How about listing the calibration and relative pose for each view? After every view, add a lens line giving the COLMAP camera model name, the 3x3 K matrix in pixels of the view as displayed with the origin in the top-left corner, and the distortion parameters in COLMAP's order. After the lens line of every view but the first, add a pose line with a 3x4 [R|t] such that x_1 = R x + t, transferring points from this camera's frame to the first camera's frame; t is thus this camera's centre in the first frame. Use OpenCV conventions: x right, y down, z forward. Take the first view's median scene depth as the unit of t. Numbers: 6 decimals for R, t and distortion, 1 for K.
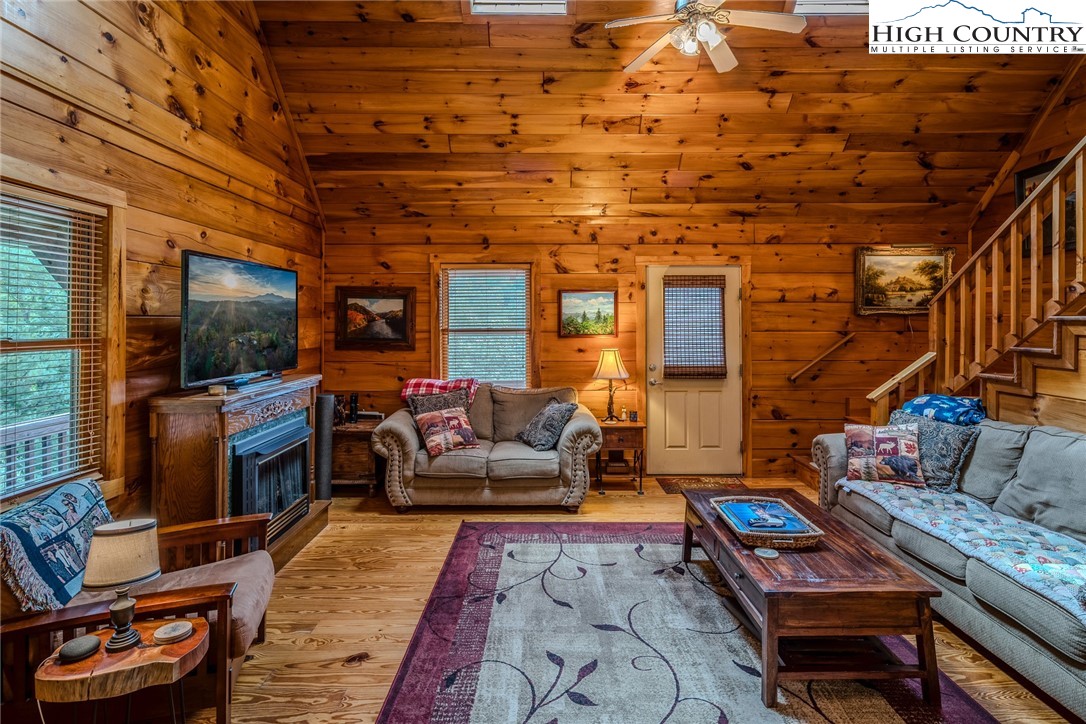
lens RADIAL K [[546.8, 0, 555.4], [0, 546.8, 314.1], [0, 0, 1]] dist [0.003643, -0.003001]
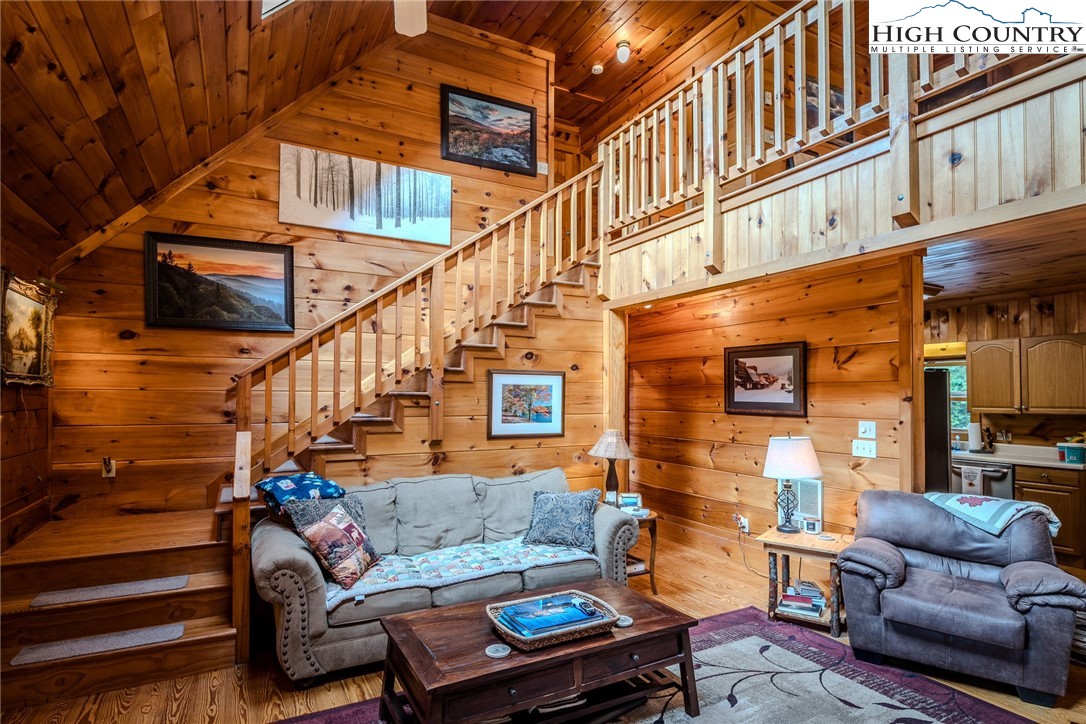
lens RADIAL K [[569.7, 0, 546.4], [0, 569.7, 392.1], [0, 0, 1]] dist [-0.025388, 0.000200]
pose [[-0.472290, -0.000477, 0.881443, -0.282421], [-0.013049, 0.999894, -0.006451, 0.010605], [-0.881346, -0.014548, -0.472247, 0.948360]]
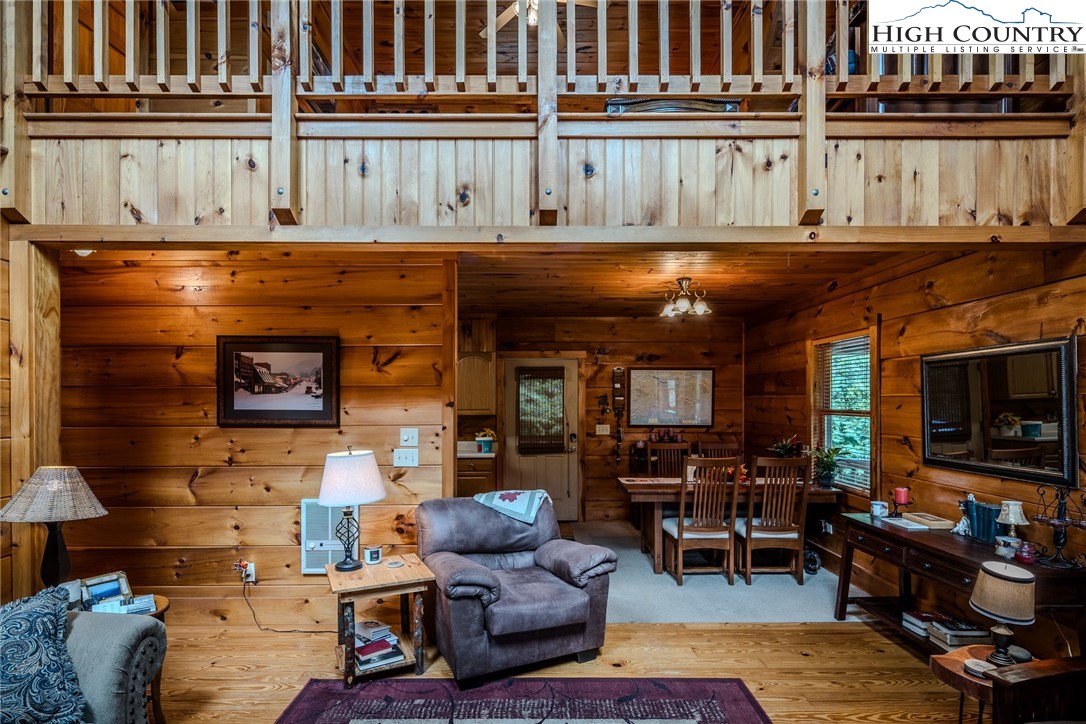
lens RADIAL K [[546.8, 0, 540.5], [0, 546.8, 406.9], [0, 0, 1]] dist [0.003643, -0.003001]
pose [[-0.999993, -0.001182, 0.003560, 0.095503], [-0.001177, 0.999998, 0.001383, 0.011368], [-0.003561, 0.001379, -0.999993, 0.885533]]
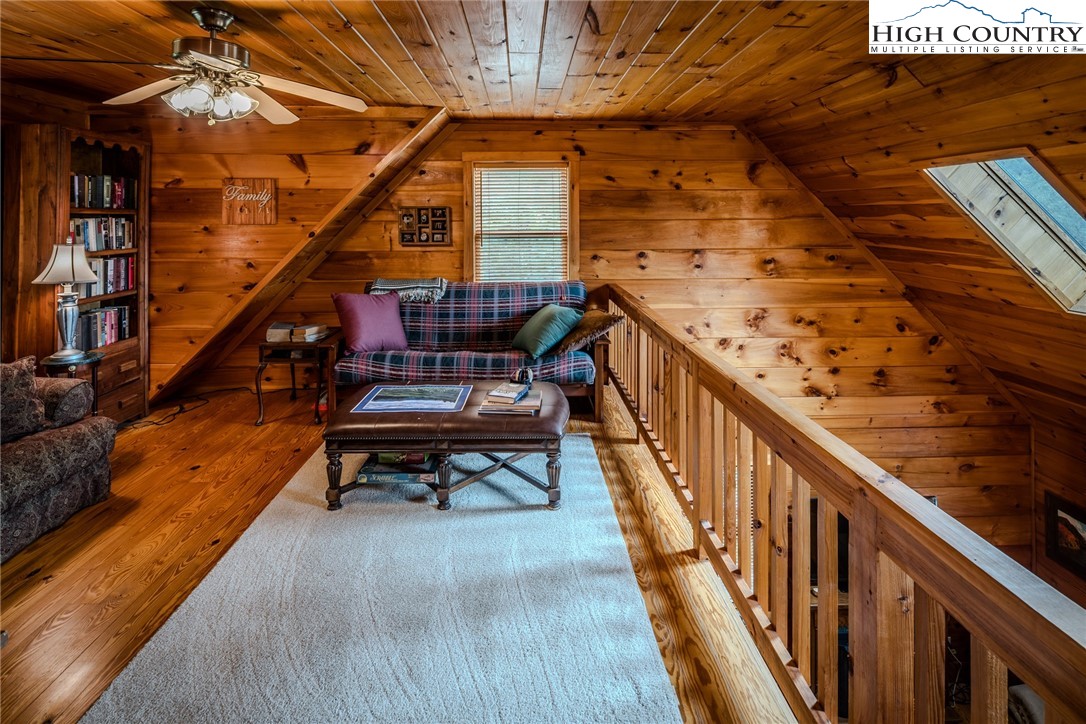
lens RADIAL K [[546.8, 0, 537.0], [0, 546.8, 209.8], [0, 0, 1]] dist [0.003643, -0.003001]
pose [[0.018639, -0.018789, -0.999650, 0.671295], [0.013929, 0.999731, -0.018531, -0.655300], [0.999729, -0.013579, 0.018896, 0.119417]]
